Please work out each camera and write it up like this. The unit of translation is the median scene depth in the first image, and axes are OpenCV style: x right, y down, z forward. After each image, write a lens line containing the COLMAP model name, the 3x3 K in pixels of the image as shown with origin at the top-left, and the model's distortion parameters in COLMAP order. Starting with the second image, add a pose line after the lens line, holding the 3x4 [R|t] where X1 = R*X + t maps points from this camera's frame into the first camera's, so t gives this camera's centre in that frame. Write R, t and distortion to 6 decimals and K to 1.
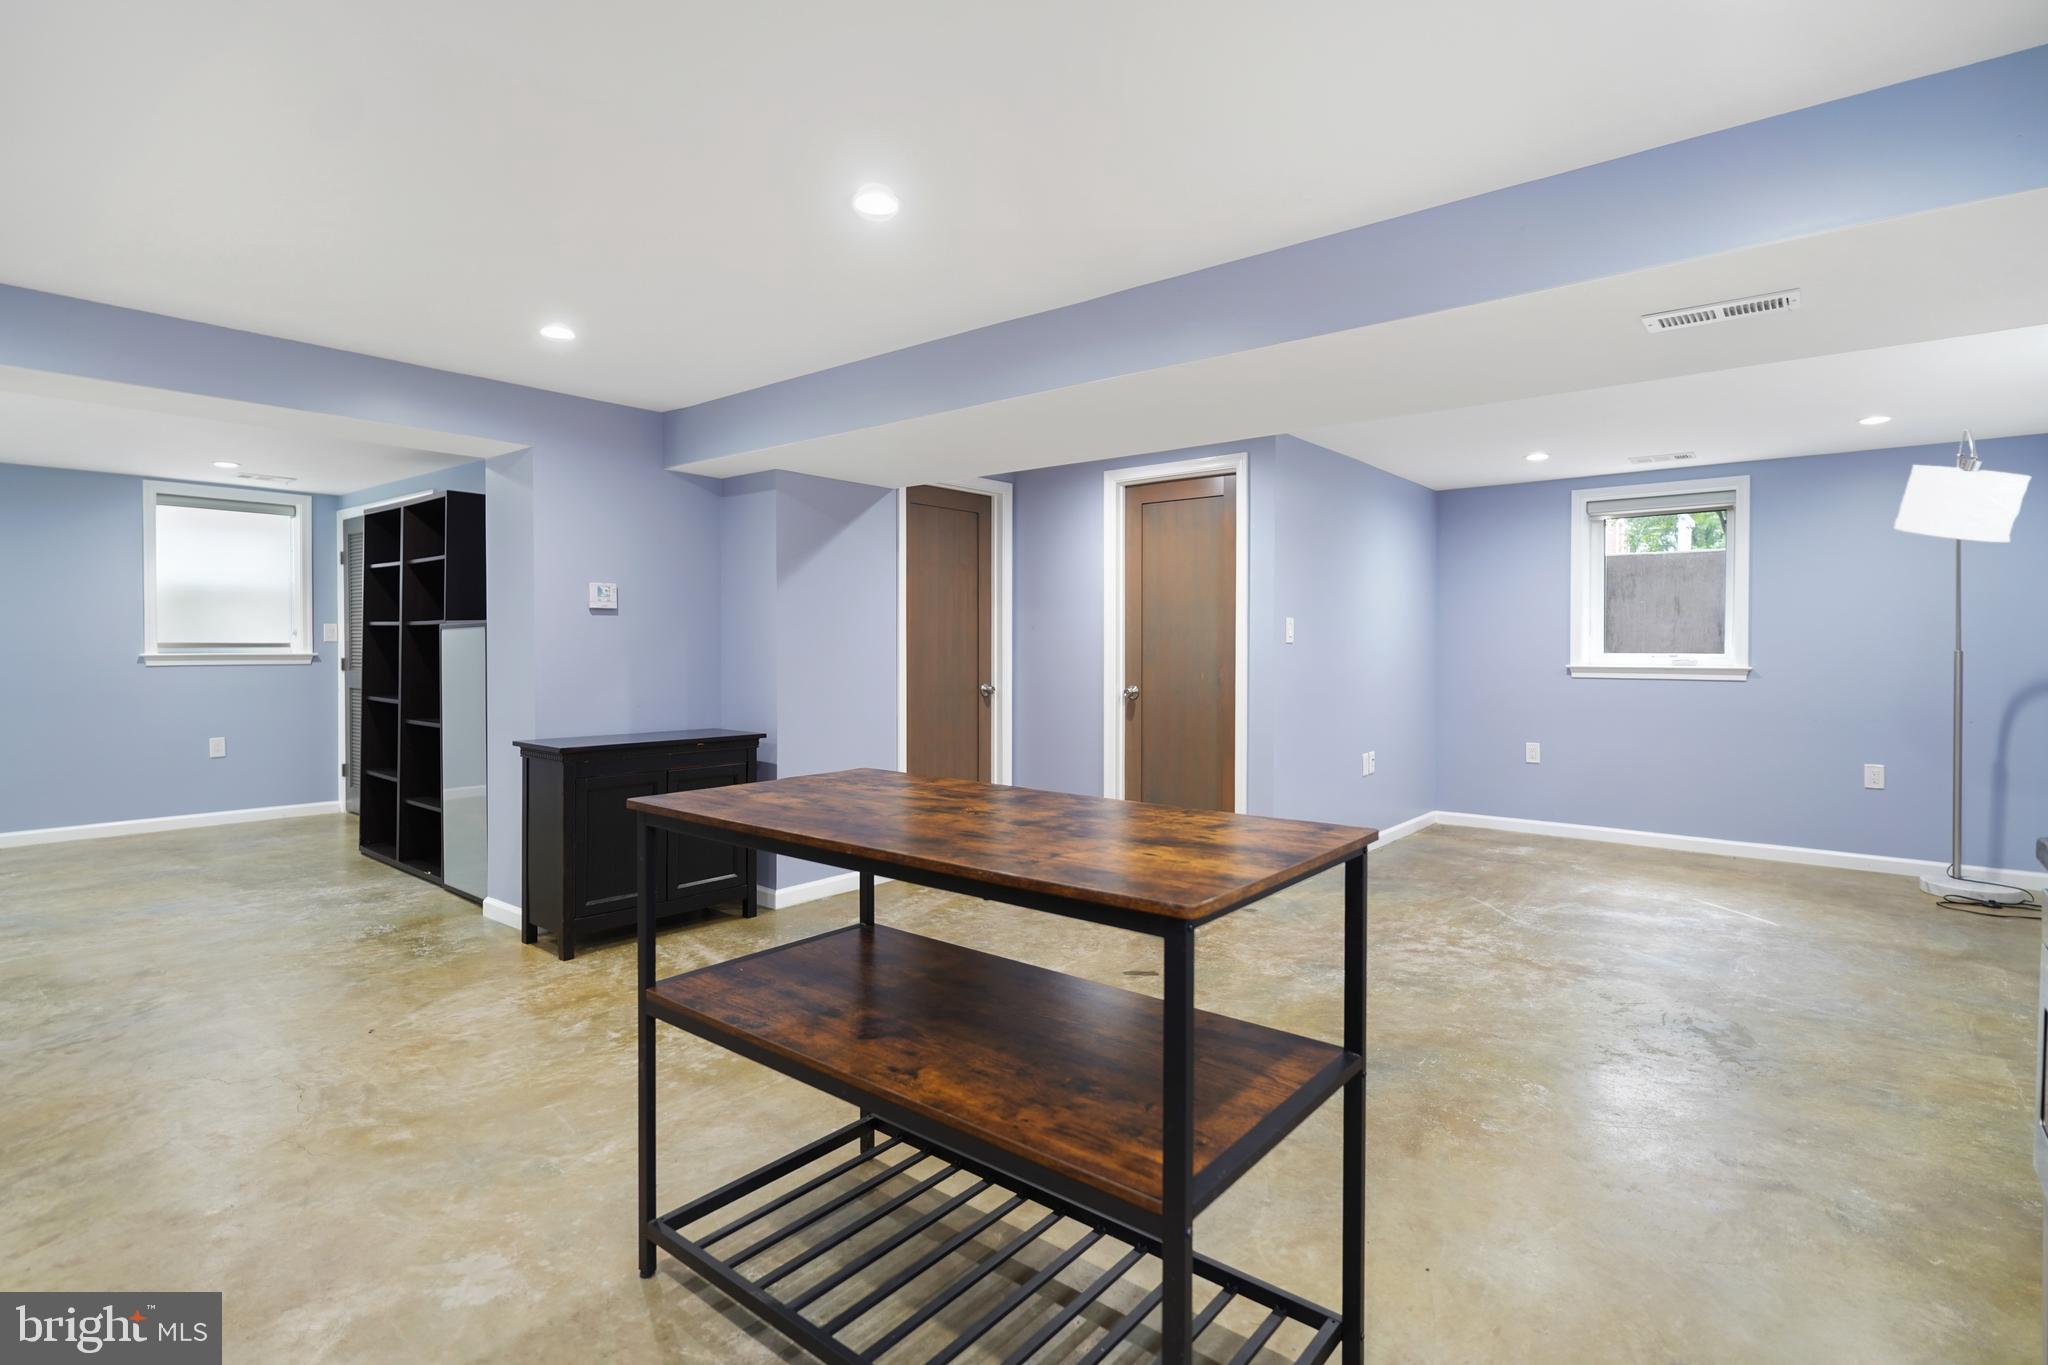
lens RADIAL K [[1011.6, 0, 1005.8], [0, 1011.6, 647.5], [0, 0, 1]] dist [0.006376, -0.003857]
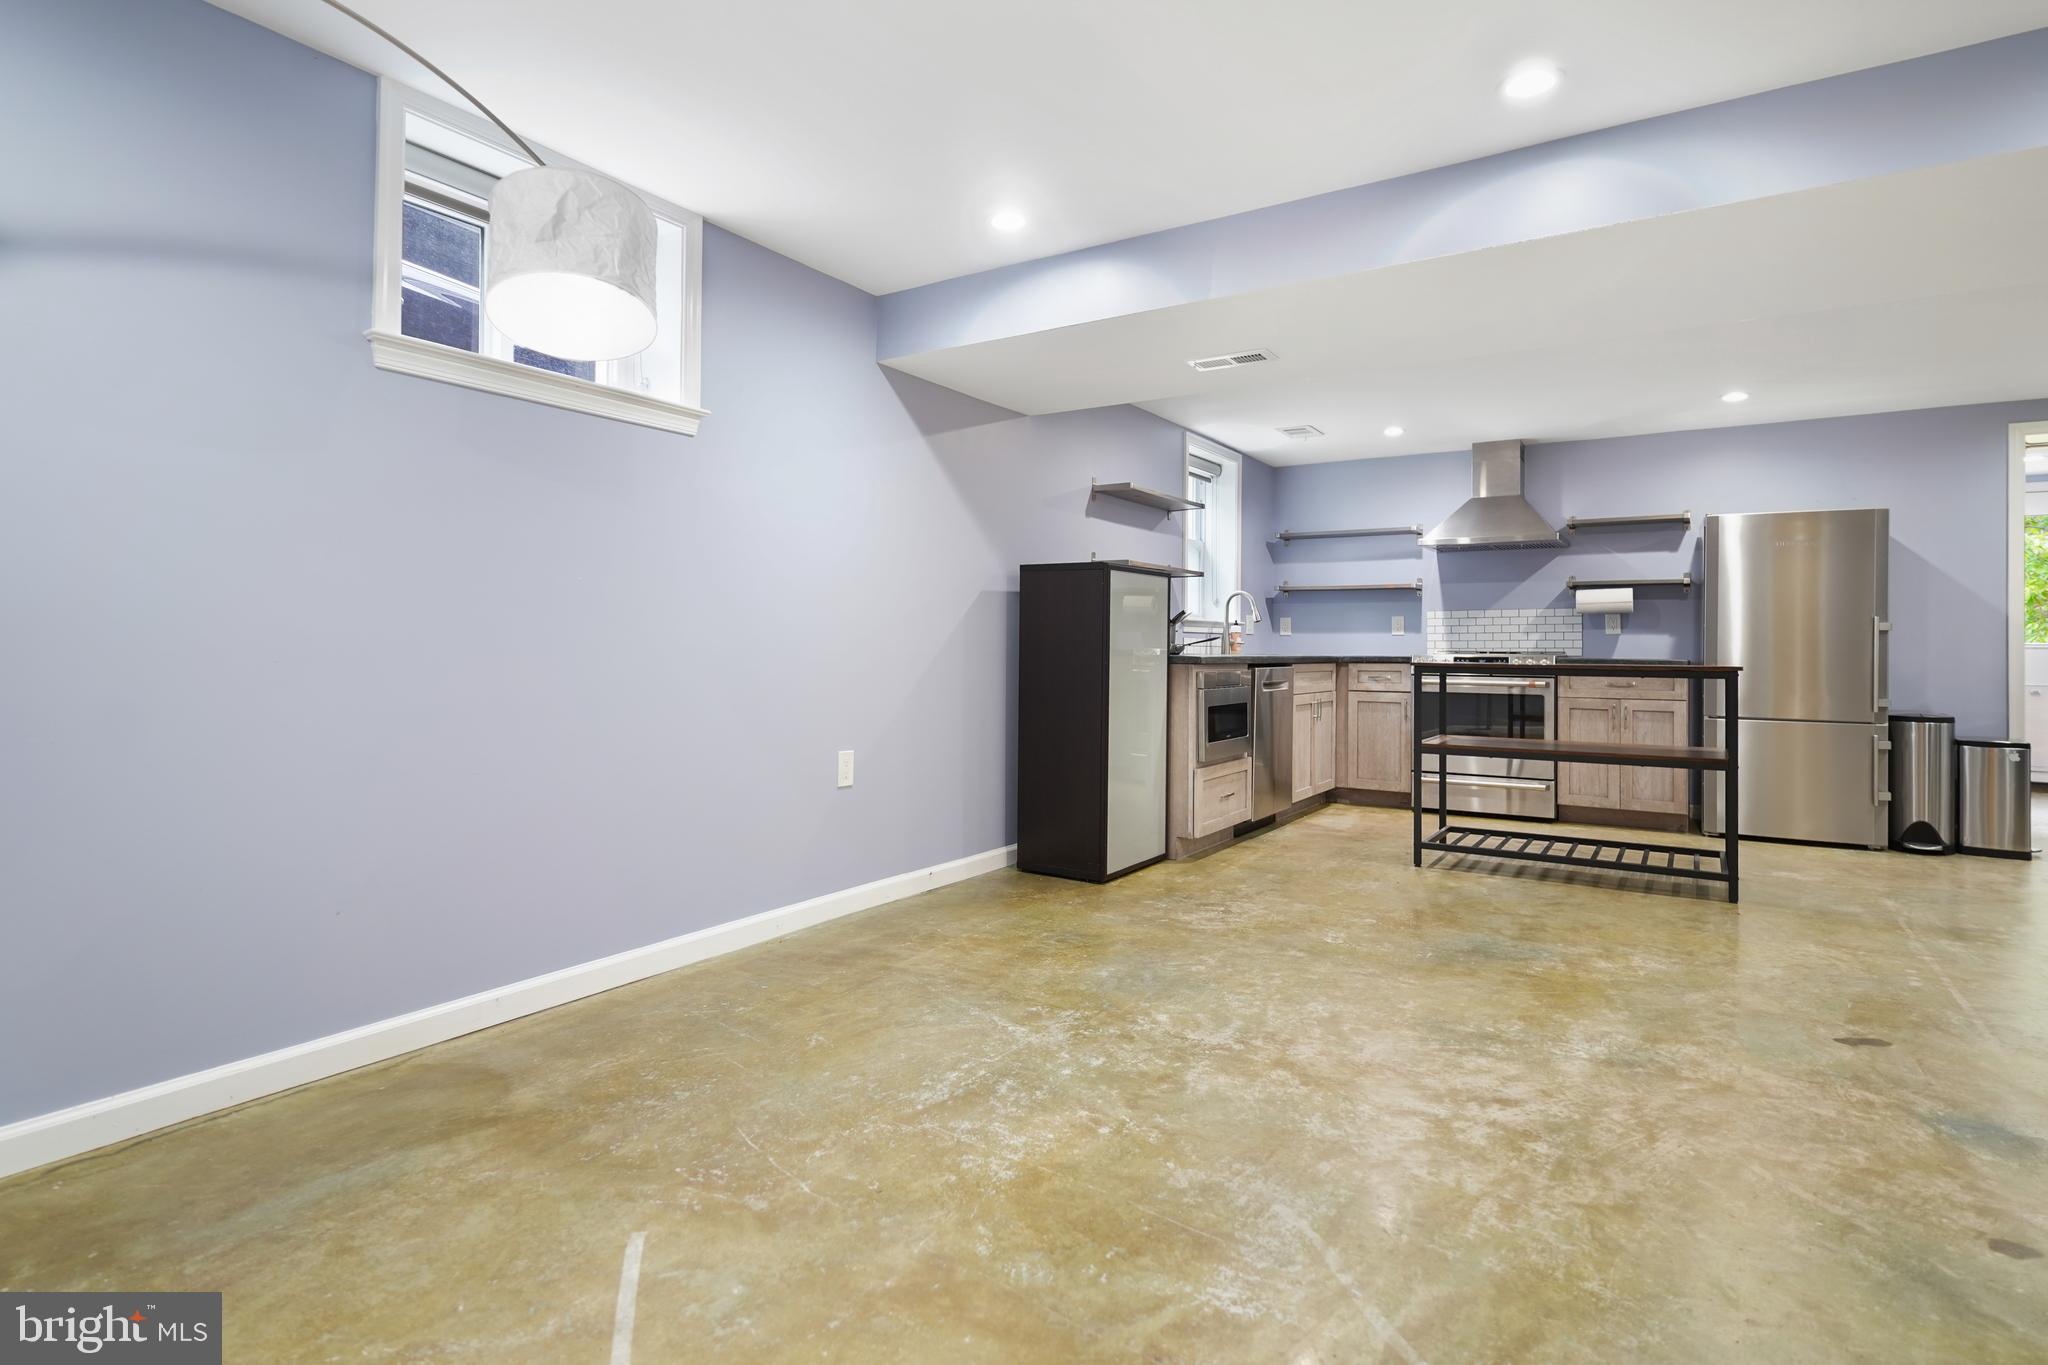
lens RADIAL K [[1011.6, 0, 1026.2], [0, 1011.6, 660.8], [0, 0, 1]] dist [0.006376, -0.003857]
pose [[-0.993121, -0.007158, -0.116870, 0.774368], [-0.009168, 0.999819, 0.016669, 0.062764], [0.116730, 0.017625, -0.993007, 1.615722]]
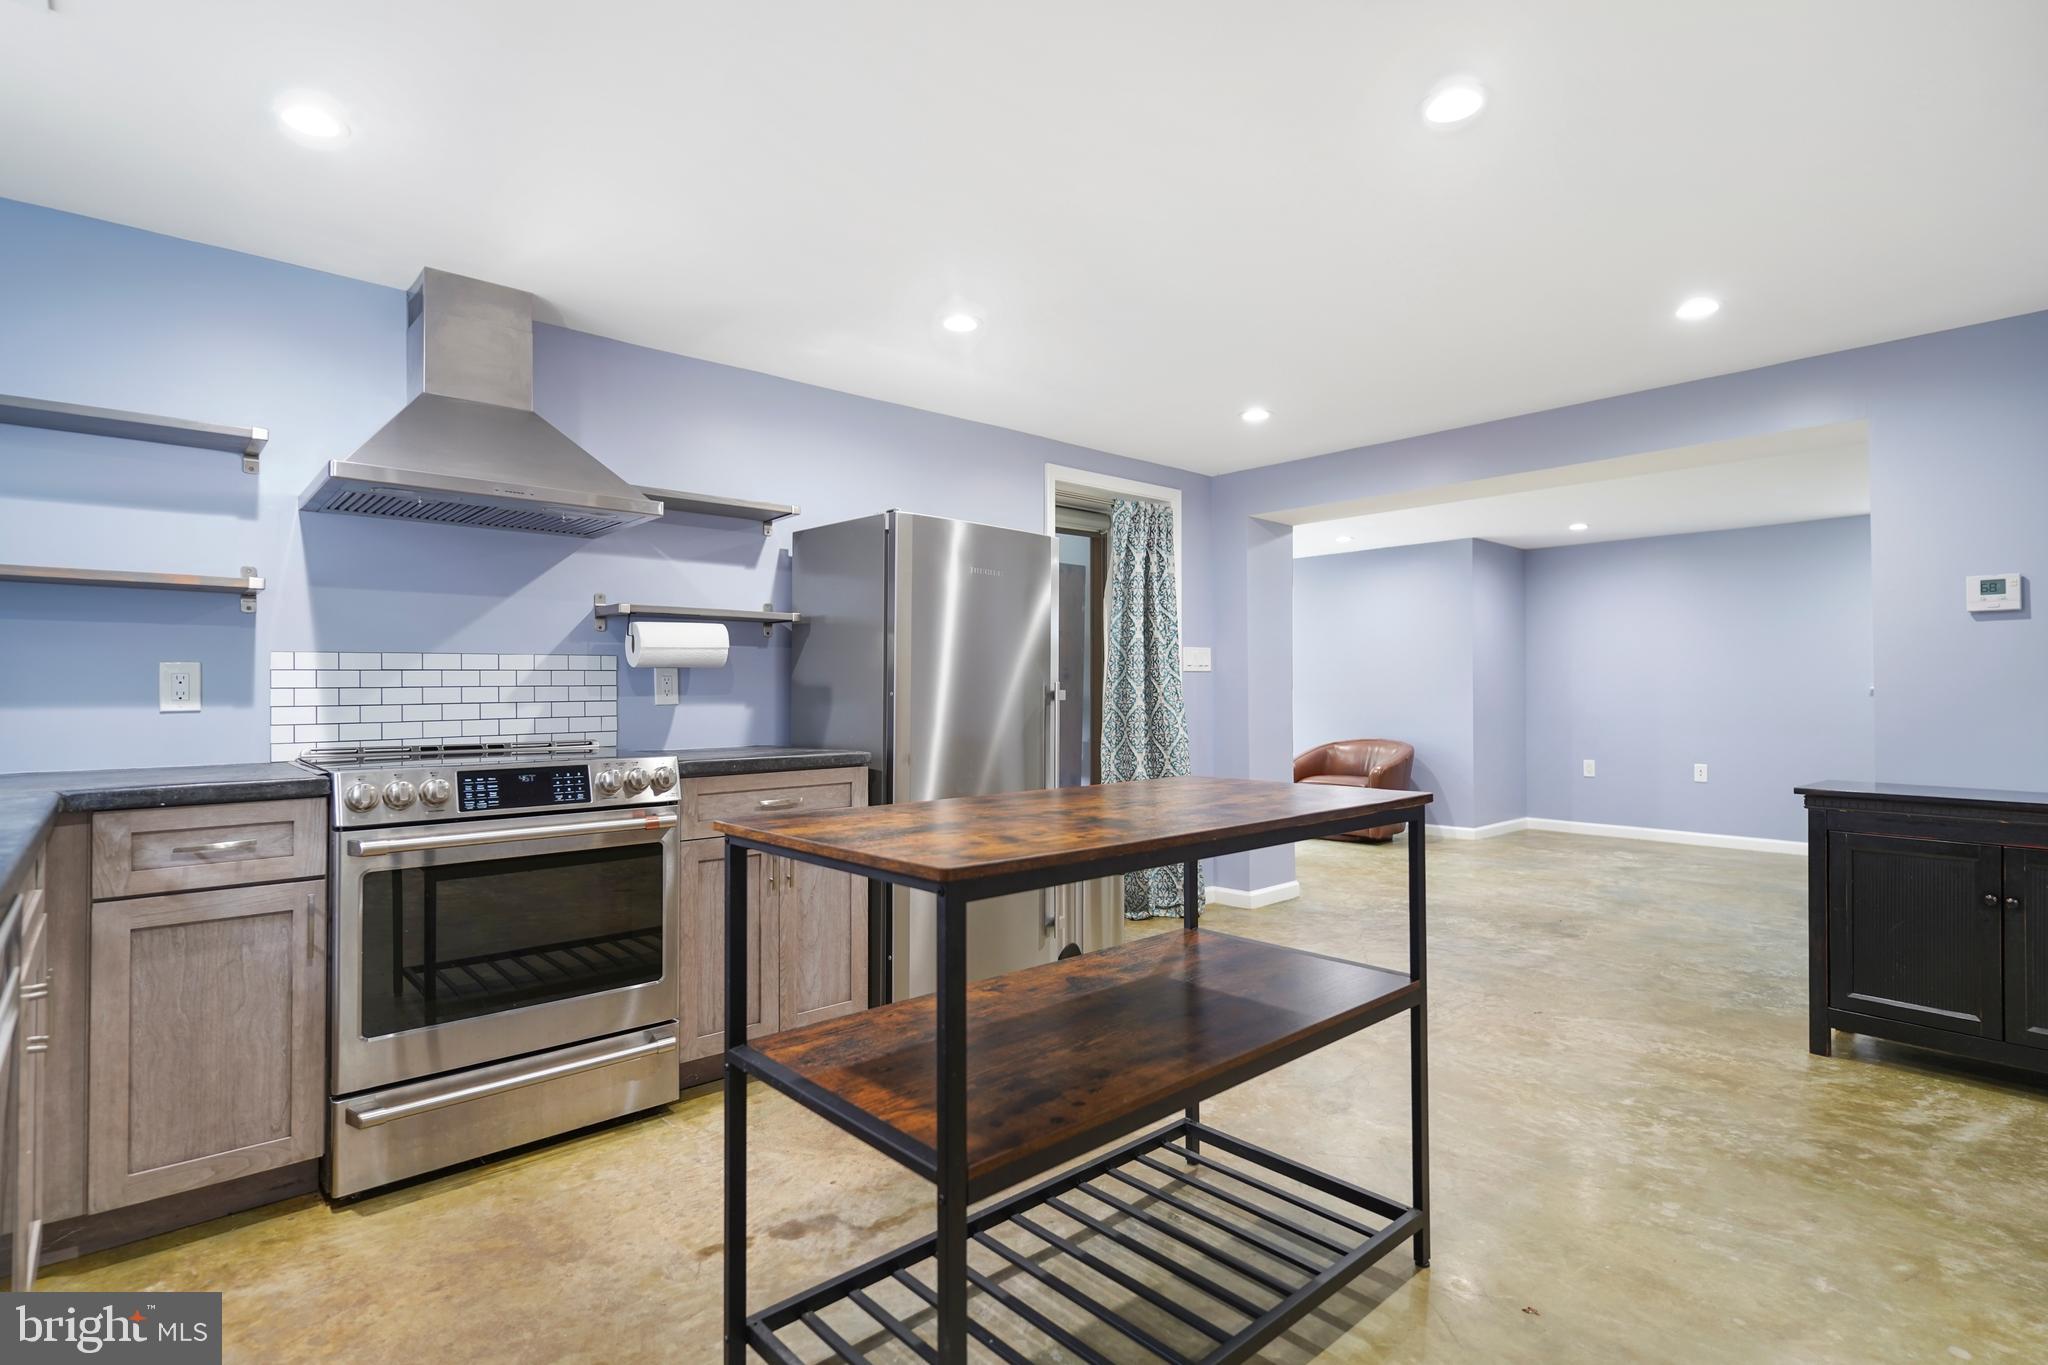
lens RADIAL K [[1011.6, 0, 1029.2], [0, 1011.6, 662.9], [0, 0, 1]] dist [0.006376, -0.003857]
pose [[-0.148032, -0.026735, -0.988621, 0.485866], [-0.003492, 0.999642, -0.026510, 0.023013], [0.988976, -0.000472, -0.148073, 0.526256]]
